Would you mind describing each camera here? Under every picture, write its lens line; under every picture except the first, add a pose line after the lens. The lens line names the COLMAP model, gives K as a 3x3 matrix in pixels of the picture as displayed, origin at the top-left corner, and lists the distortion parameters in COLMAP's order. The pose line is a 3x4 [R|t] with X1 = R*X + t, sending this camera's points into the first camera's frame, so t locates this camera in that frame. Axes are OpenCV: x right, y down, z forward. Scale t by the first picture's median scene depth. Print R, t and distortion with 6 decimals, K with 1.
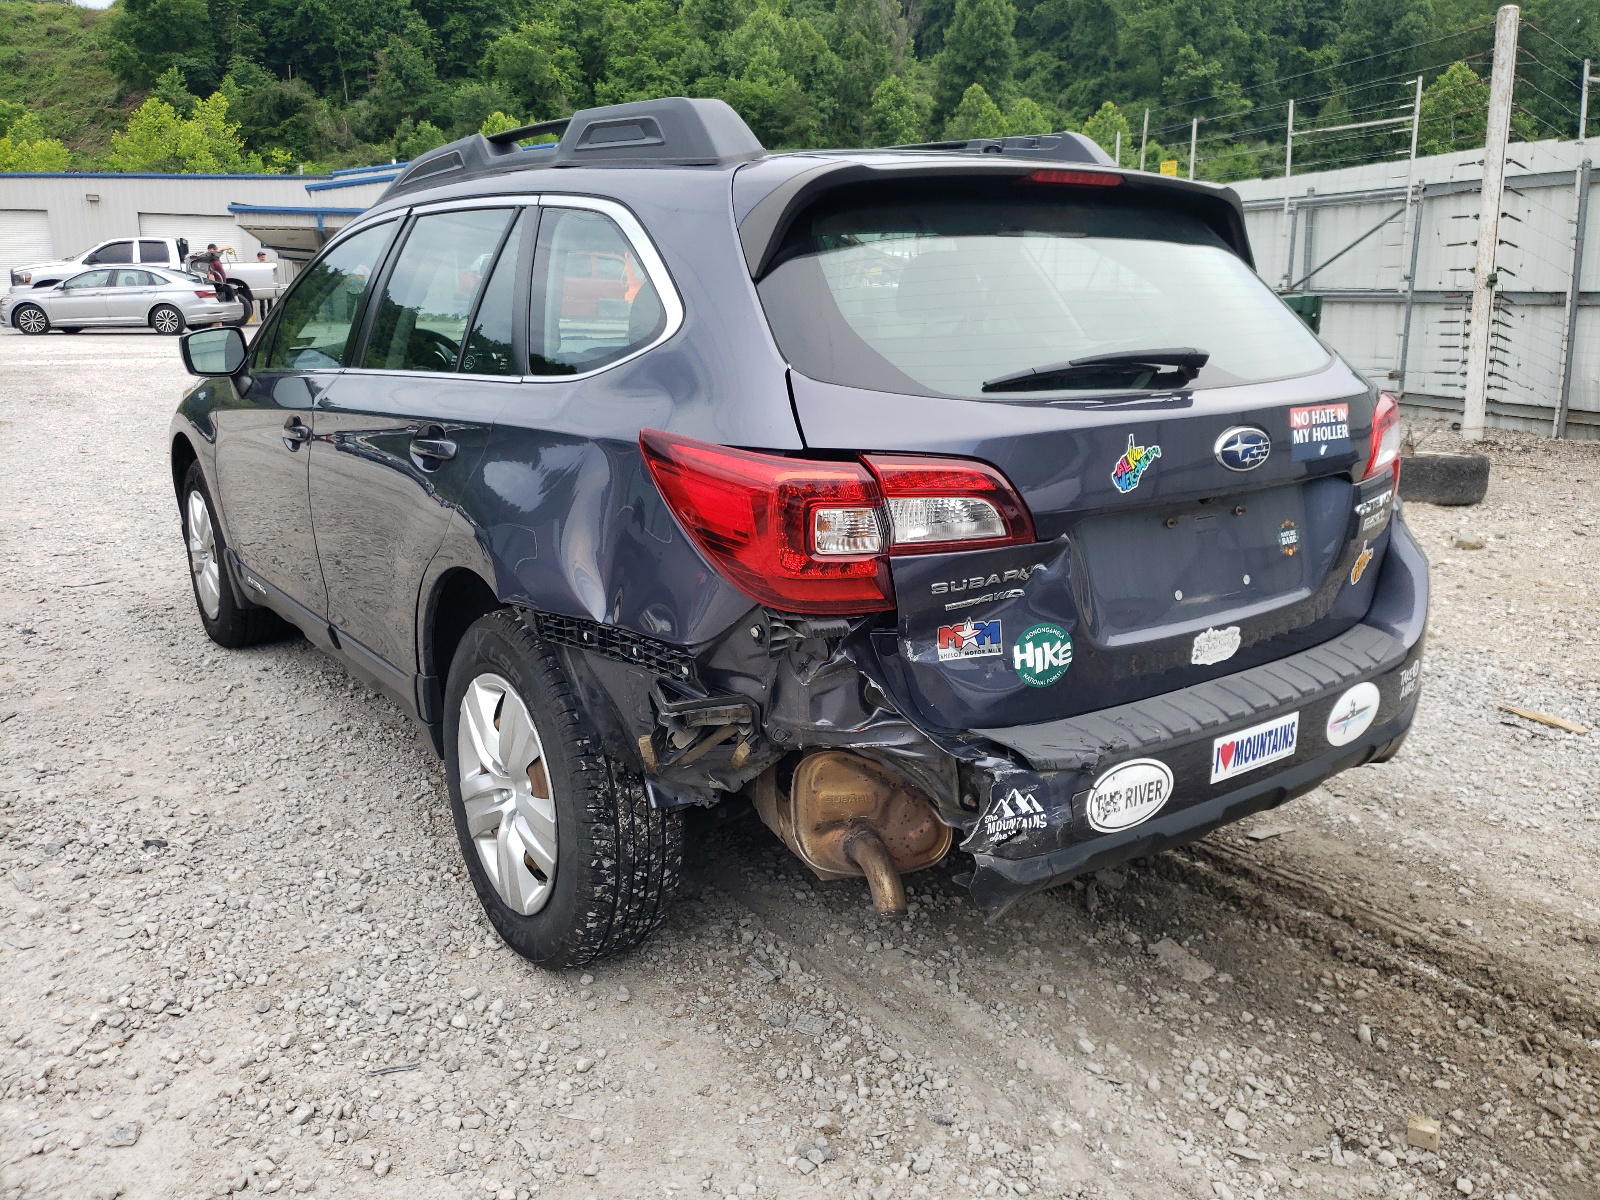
lens RADIAL K [[1214.8, 0, 800.0], [0, 1214.8, 600.0], [0, 0, 1]] dist [0.105985, 0.000387]
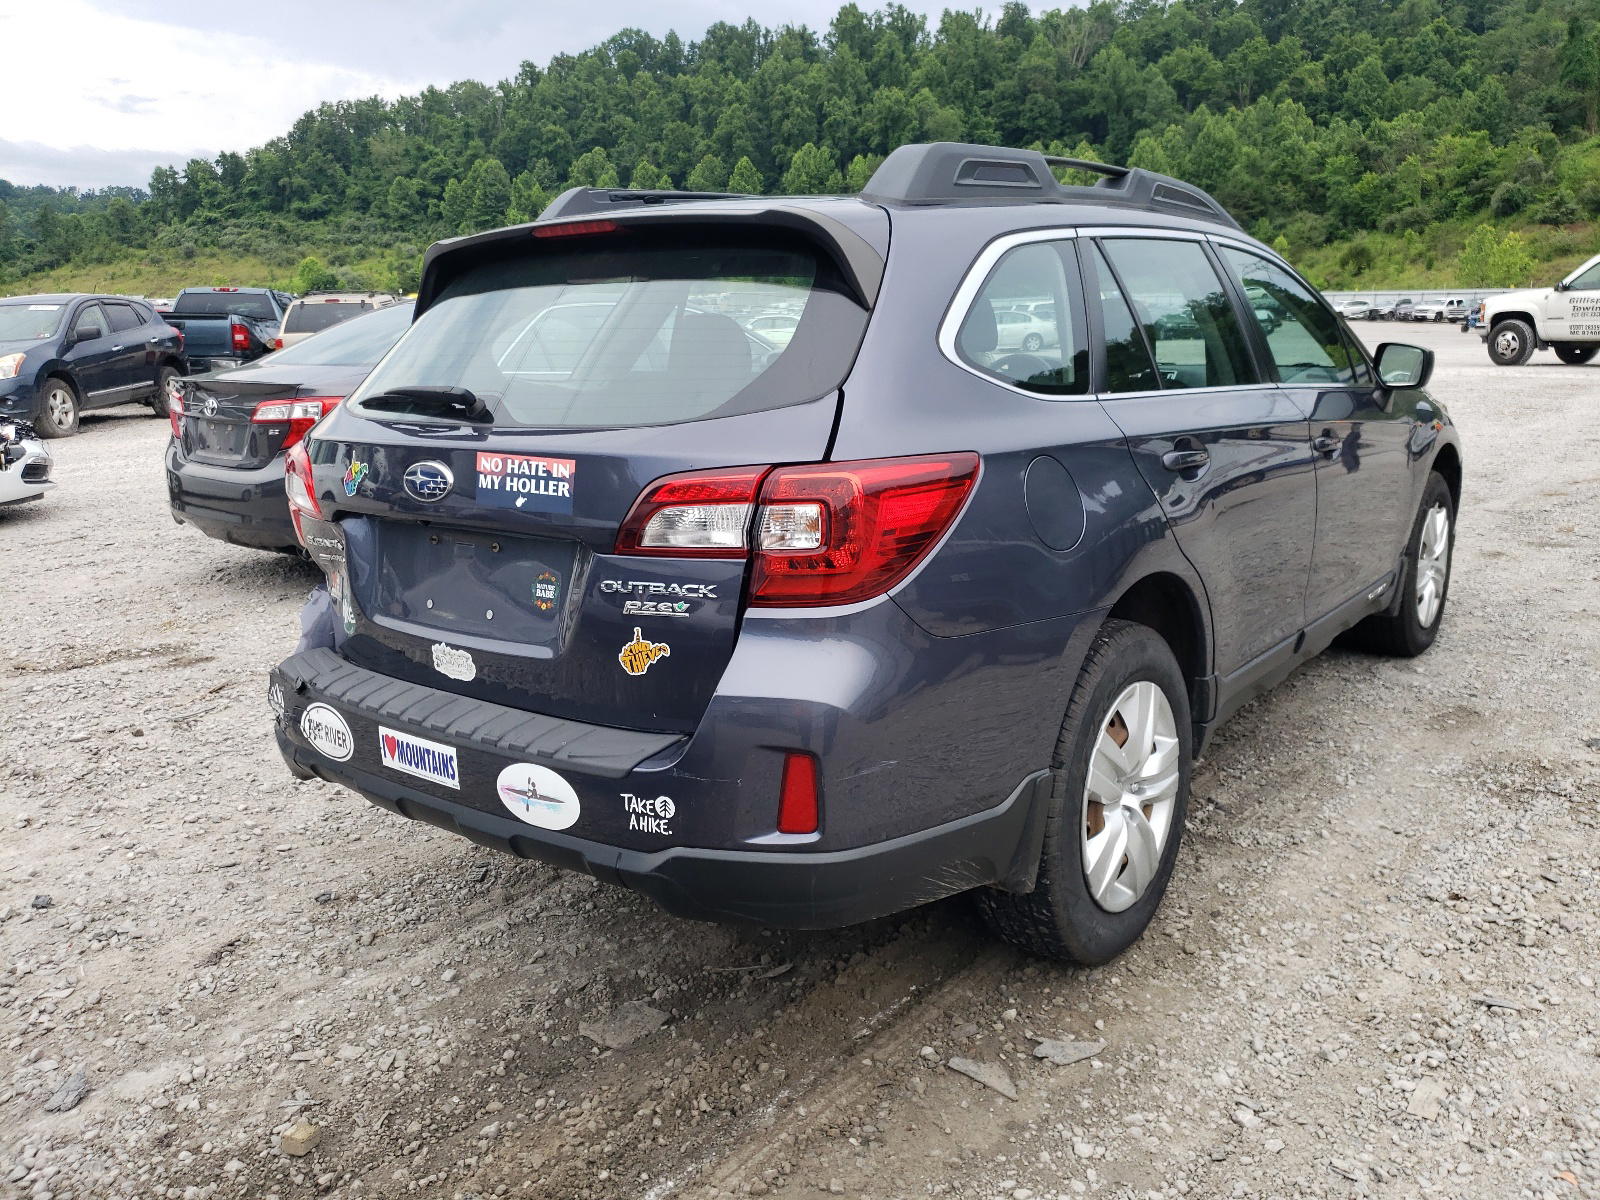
lens RADIAL K [[1214.8, 0, 800.0], [0, 1214.8, 600.0], [0, 0, 1]] dist [0.105985, 0.000387]
pose [[0.252956, 0.201142, -0.946338, 1.398056], [-0.208348, 0.966524, 0.149741, -0.236353], [0.944777, 0.159289, 0.286396, 0.954665]]
